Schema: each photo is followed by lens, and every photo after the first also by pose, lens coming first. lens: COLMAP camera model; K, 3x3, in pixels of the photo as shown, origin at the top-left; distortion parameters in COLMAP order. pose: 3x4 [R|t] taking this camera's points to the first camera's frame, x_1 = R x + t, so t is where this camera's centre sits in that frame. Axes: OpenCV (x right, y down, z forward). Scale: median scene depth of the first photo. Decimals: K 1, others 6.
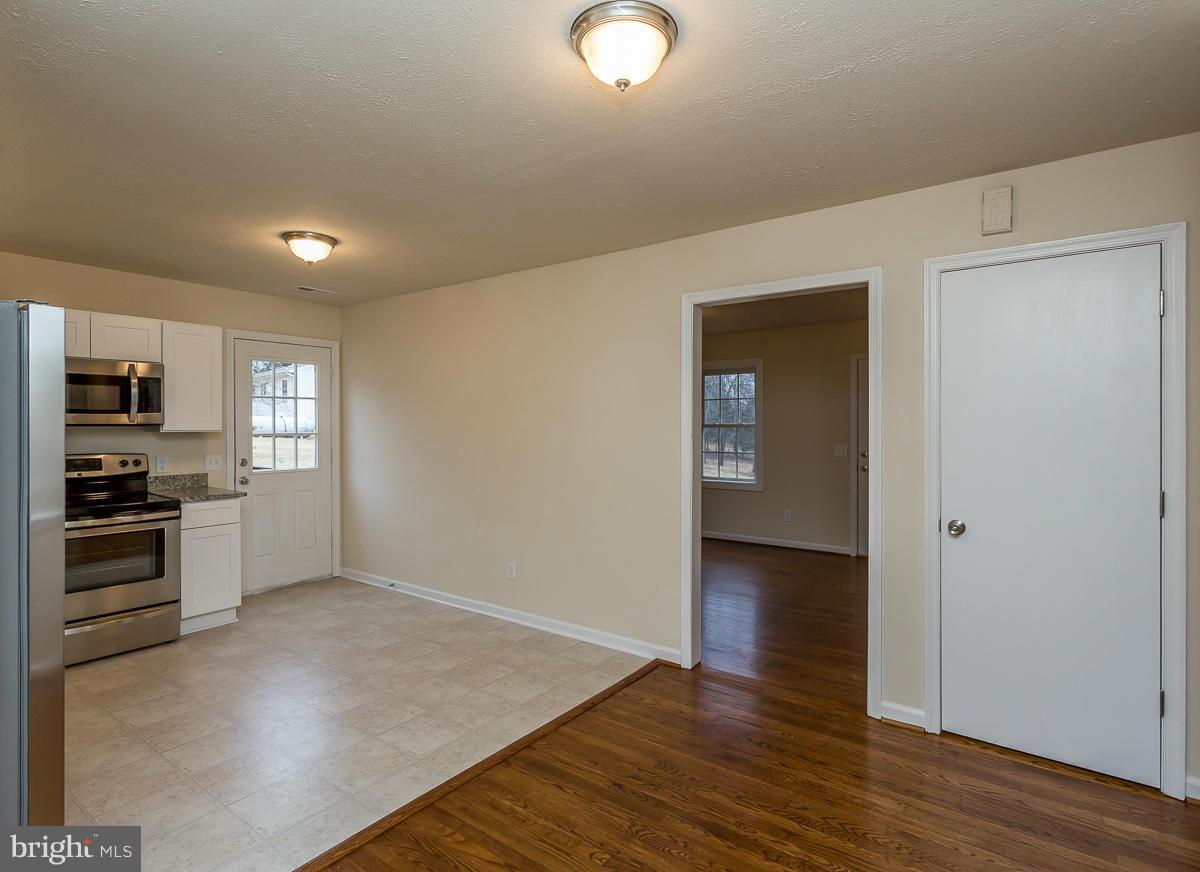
lens RADIAL K [[614.5, 0, 562.5], [0, 614.5, 425.1], [0, 0, 1]] dist [-0.000261, -0.000098]
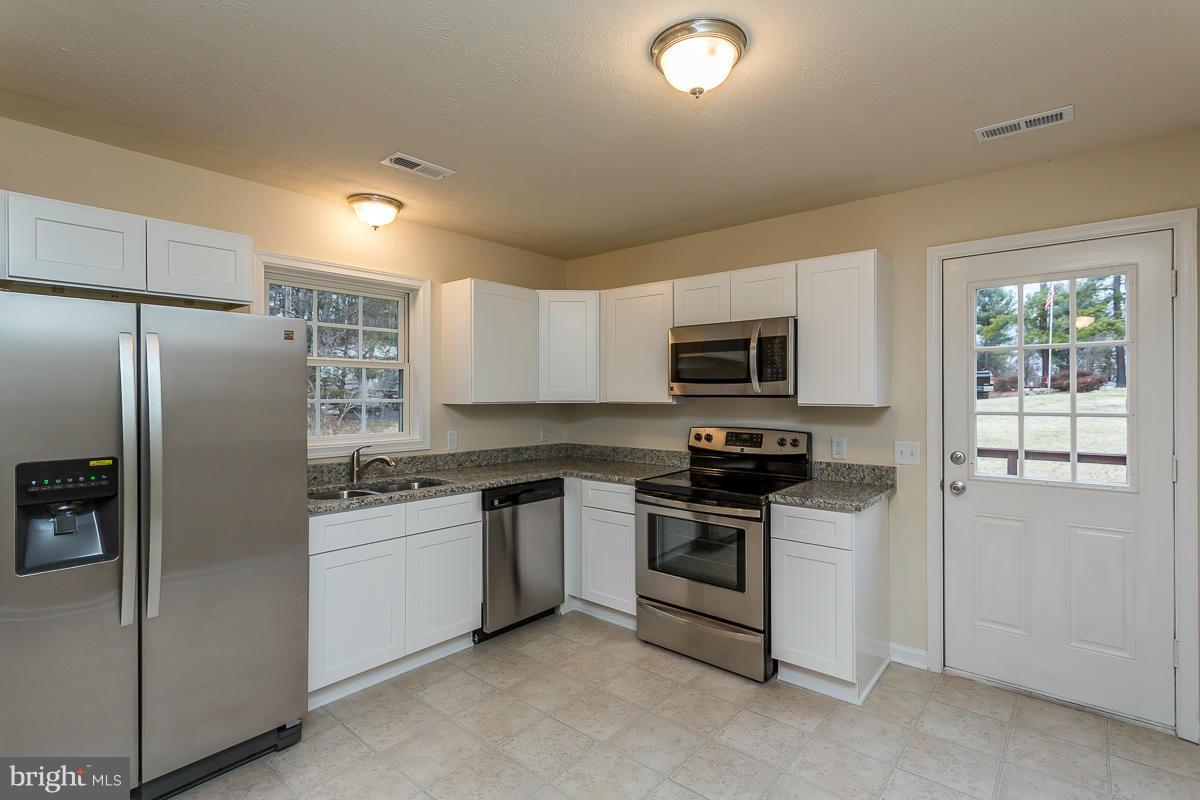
lens RADIAL K [[571.4, 0, 588.8], [0, 571.4, 393.5], [0, 0, 1]] dist [-0.004165, 0.000221]
pose [[-0.022143, 0.004217, -0.999746, 0.071896], [-0.000172, 0.999991, 0.004222, -0.007459], [0.999755, 0.000265, -0.022142, 0.771082]]
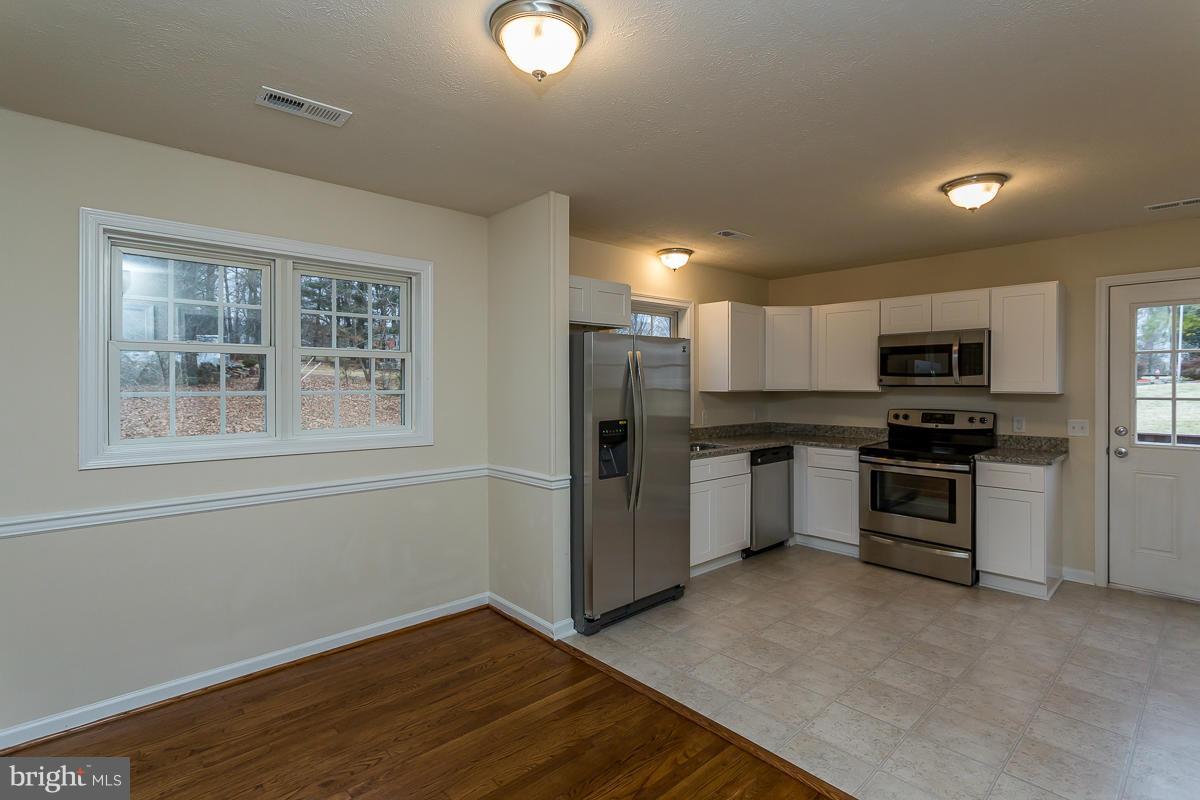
lens RADIAL K [[560.5, 0, 605.4], [0, 560.5, 386.8], [0, 0, 1]] dist [0.005317, -0.000267]
pose [[-0.139176, 0.011045, -0.990206, 0.415896], [0.000441, 0.999938, 0.011092, -0.011000], [0.990267, 0.001107, -0.139173, 0.485000]]
